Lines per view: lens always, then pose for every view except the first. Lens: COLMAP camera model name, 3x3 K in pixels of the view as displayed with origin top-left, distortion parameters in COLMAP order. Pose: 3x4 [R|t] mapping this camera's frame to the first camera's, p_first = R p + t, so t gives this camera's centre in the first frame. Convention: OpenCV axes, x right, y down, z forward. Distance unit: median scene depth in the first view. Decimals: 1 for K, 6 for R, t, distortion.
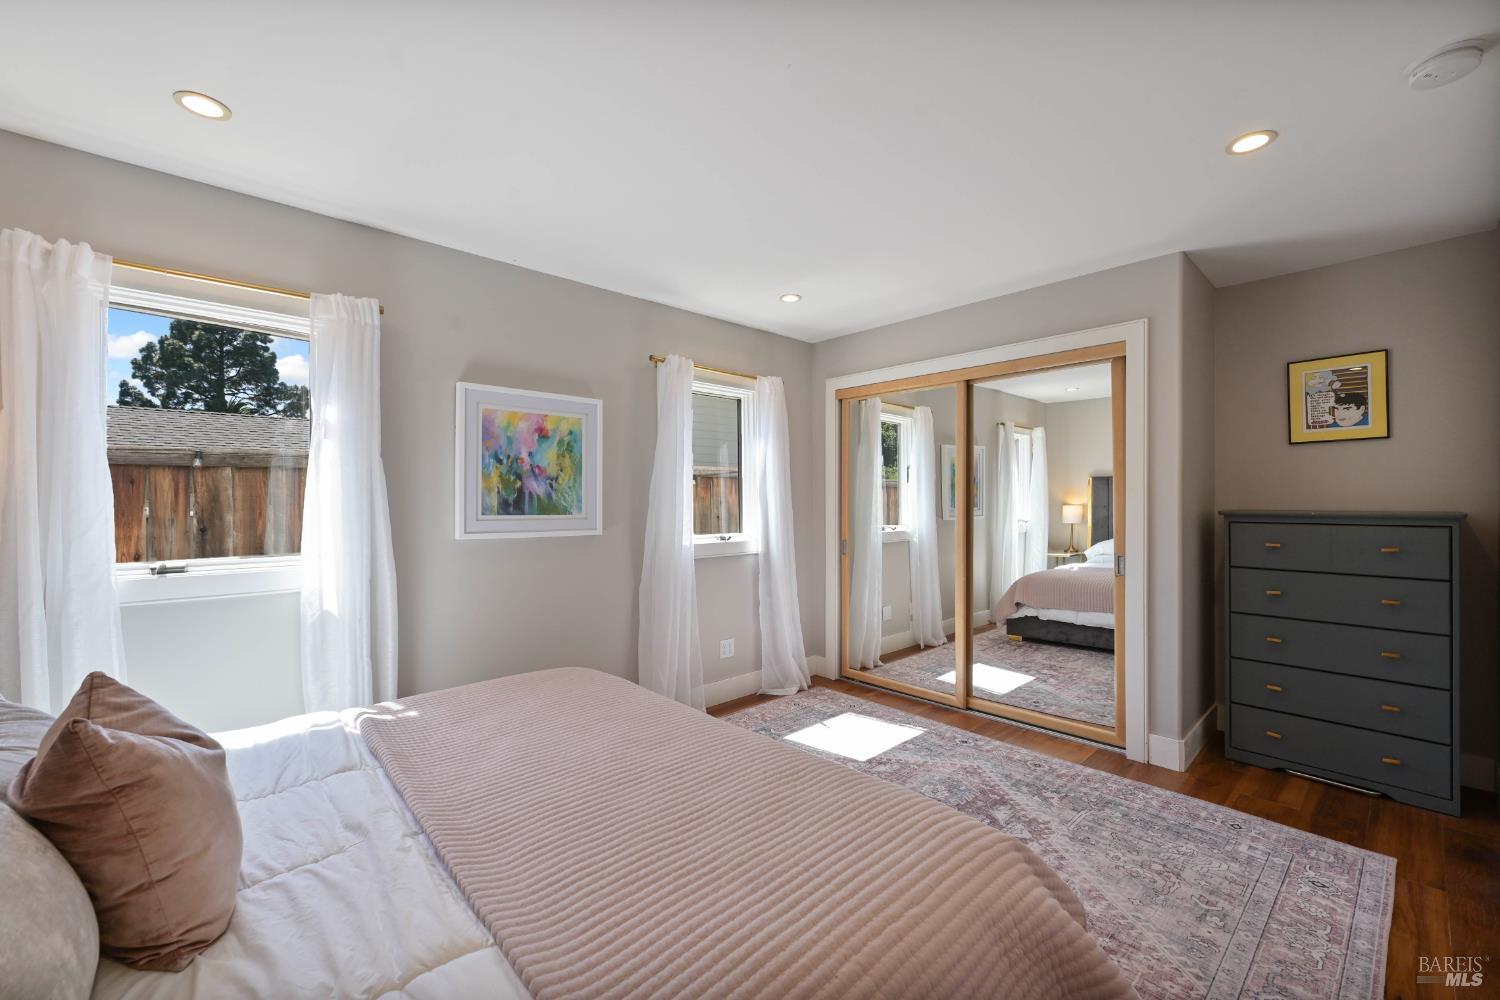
lens RADIAL K [[591.4, 0, 751.8], [0, 591.4, 498.8], [0, 0, 1]] dist [0.004727, 0.000408]
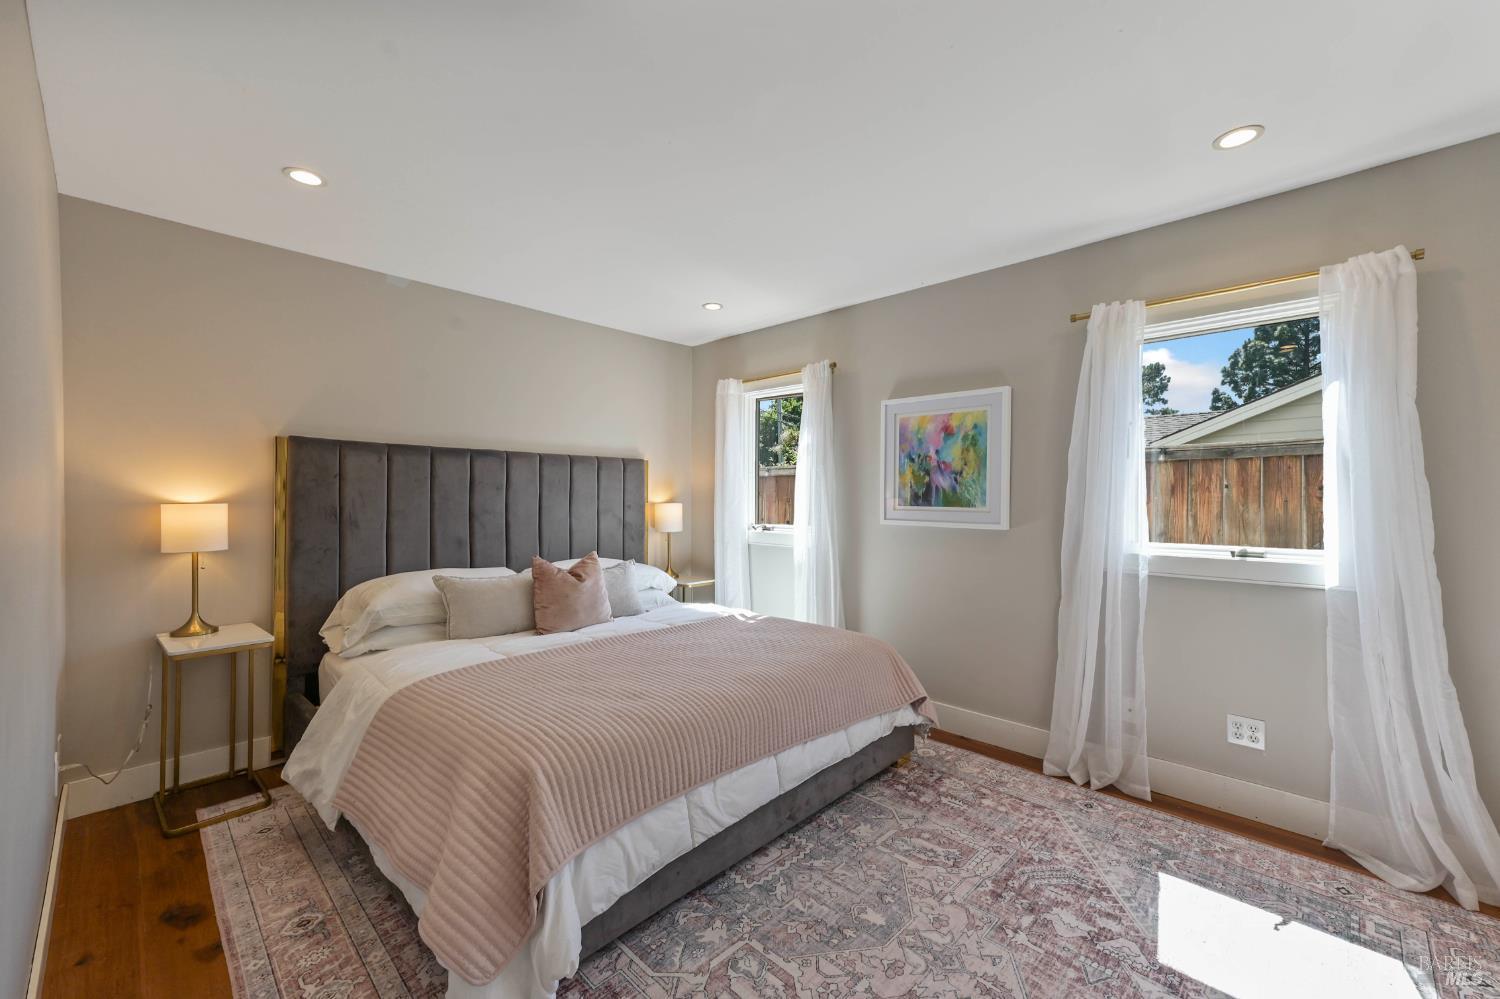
lens RADIAL K [[591.4, 0, 751.2], [0, 591.4, 500.3], [0, 0, 1]] dist [0.004727, 0.000408]
pose [[0.062758, 0.011503, -0.997962, 0.633127], [0.004521, 0.999920, 0.011810, 0.000746], [0.998019, -0.005253, 0.062701, 0.519180]]
